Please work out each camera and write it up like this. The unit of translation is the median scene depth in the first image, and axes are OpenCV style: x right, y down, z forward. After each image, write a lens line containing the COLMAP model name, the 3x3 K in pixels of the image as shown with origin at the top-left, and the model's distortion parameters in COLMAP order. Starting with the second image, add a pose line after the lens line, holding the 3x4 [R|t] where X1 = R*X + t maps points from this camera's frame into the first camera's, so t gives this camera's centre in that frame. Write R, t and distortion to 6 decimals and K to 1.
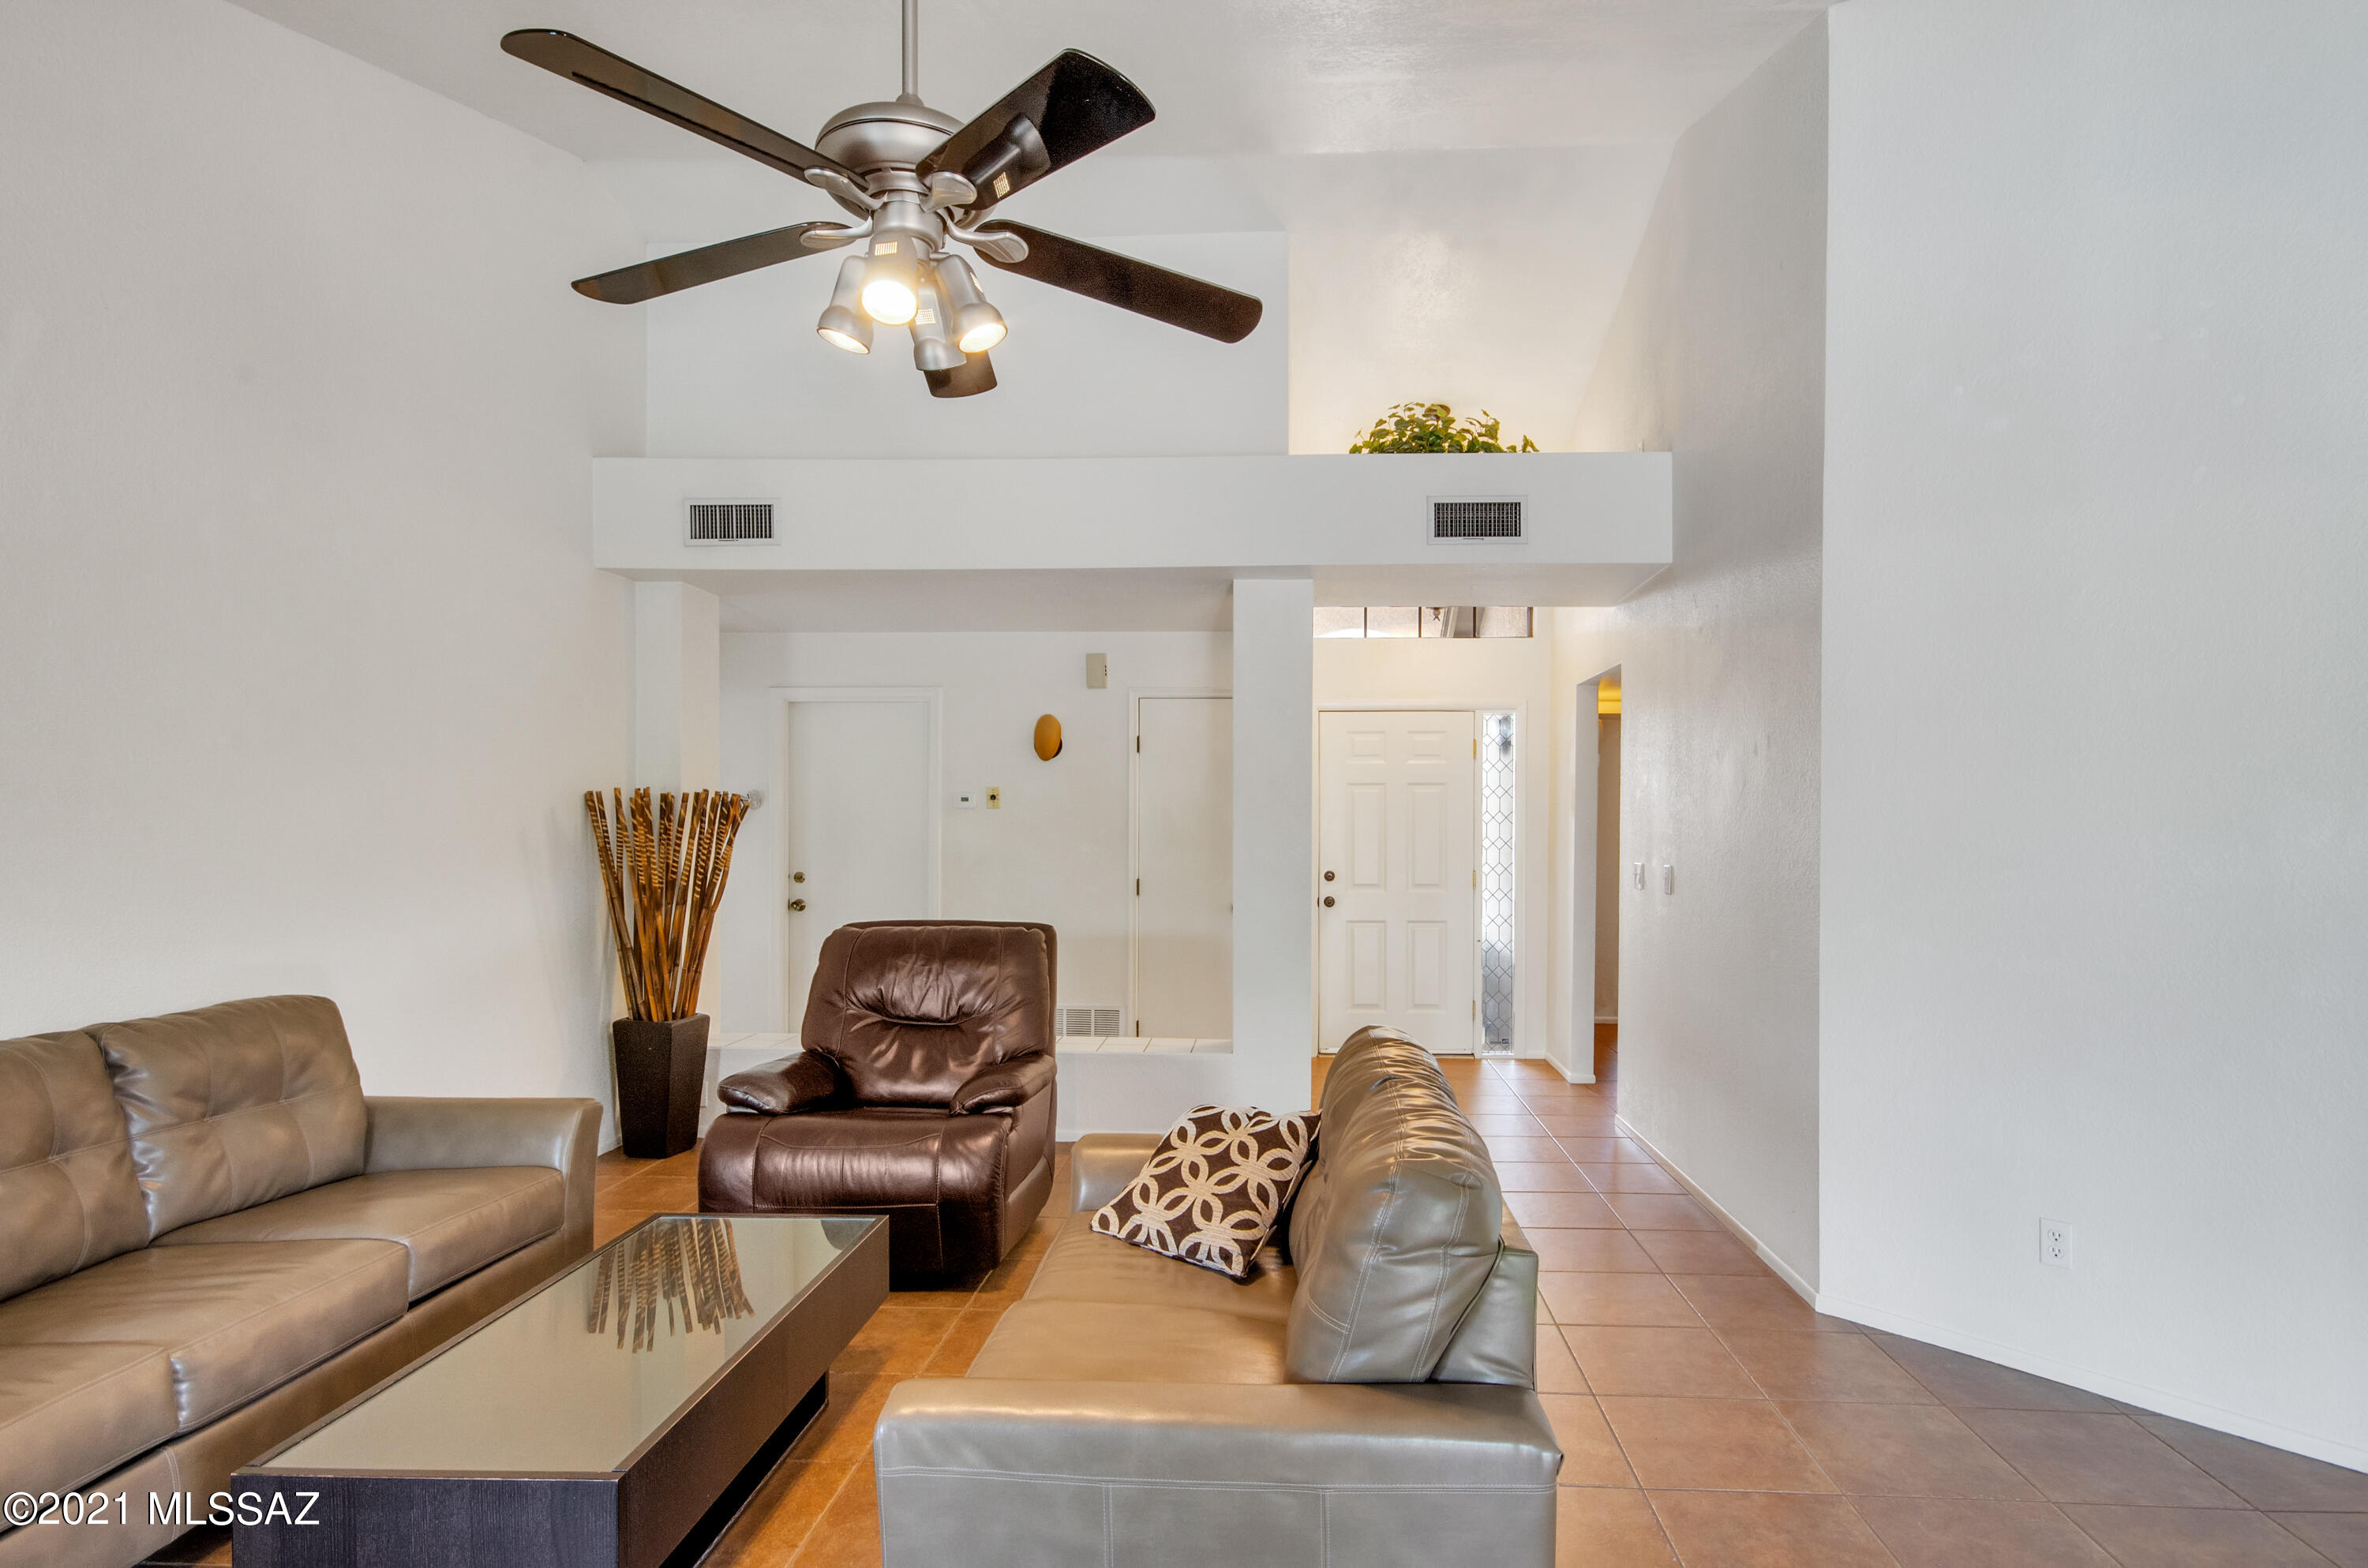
lens RADIAL K [[1233.9, 0, 1255.5], [0, 1233.9, 857.7], [0, 0, 1]] dist [0.005888, 0.002681]
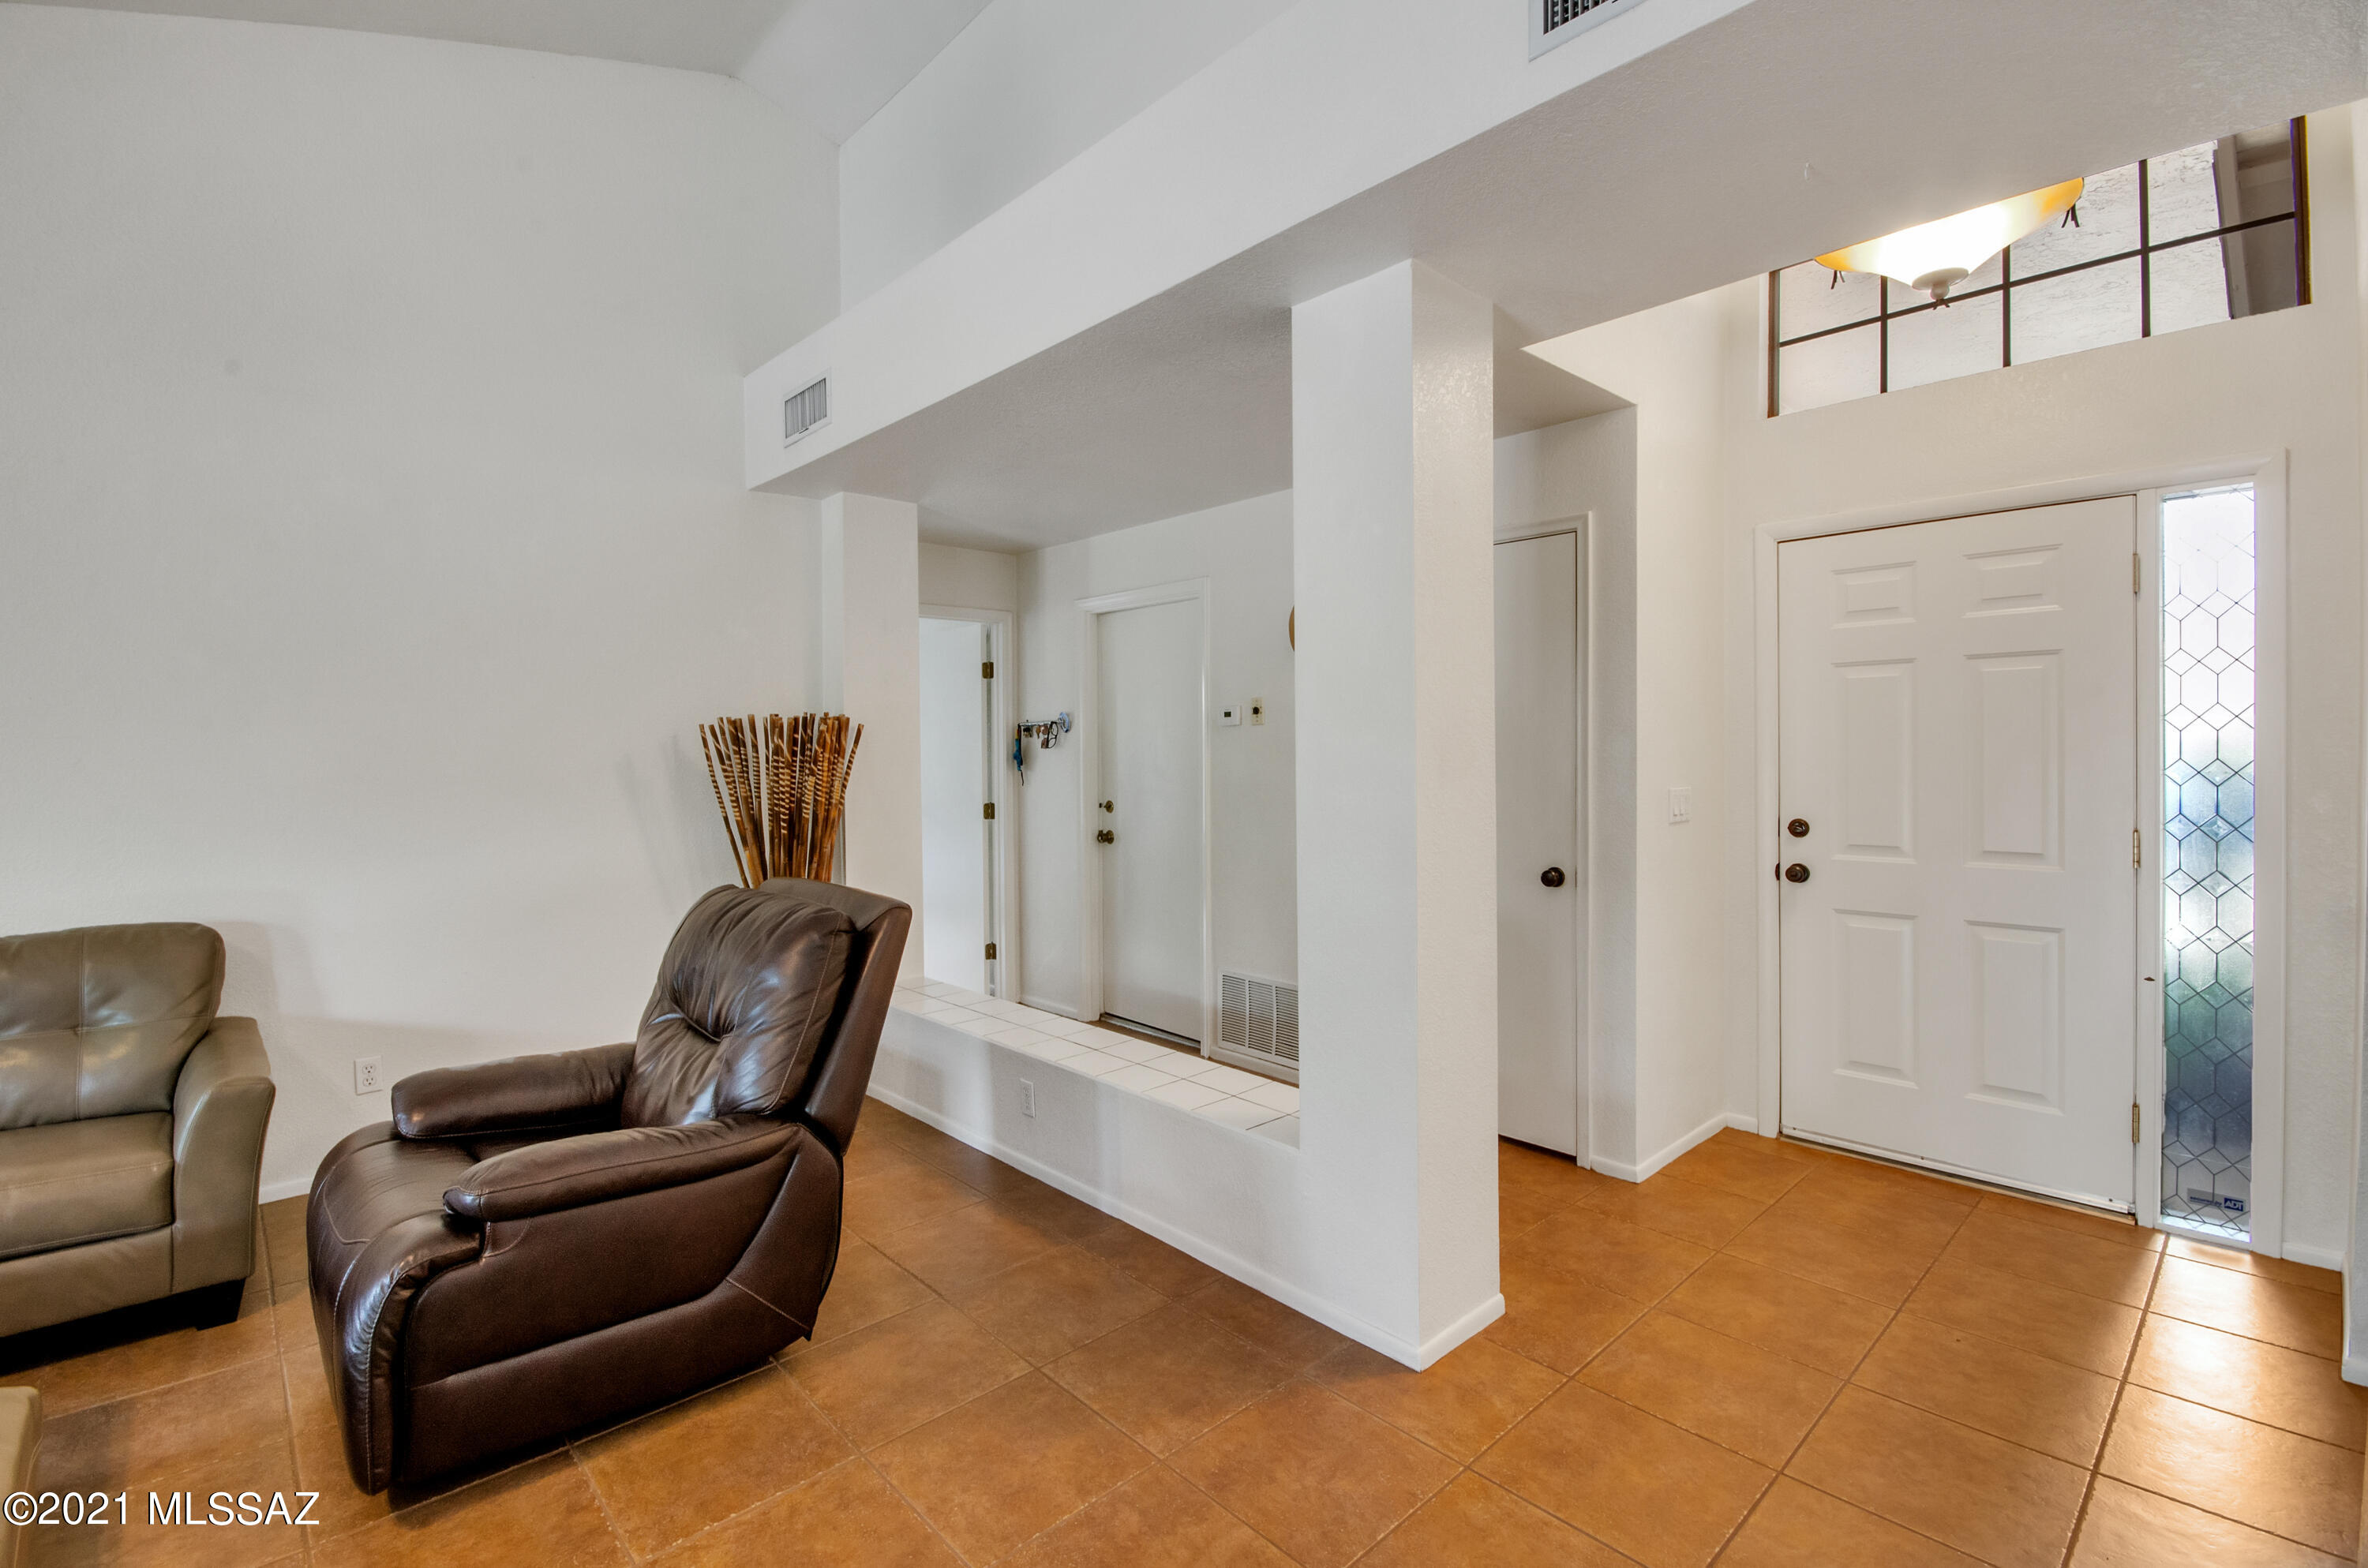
lens RADIAL K [[1077.8, 0, 1186.4], [0, 1077.8, 769.4], [0, 0, 1]] dist [0.000189, -0.004006]
pose [[0.699328, 0.004393, -0.714787, 0.237016], [-0.005696, 0.999984, 0.000572, -0.011942], [0.714778, 0.003672, 0.699342, 0.489075]]
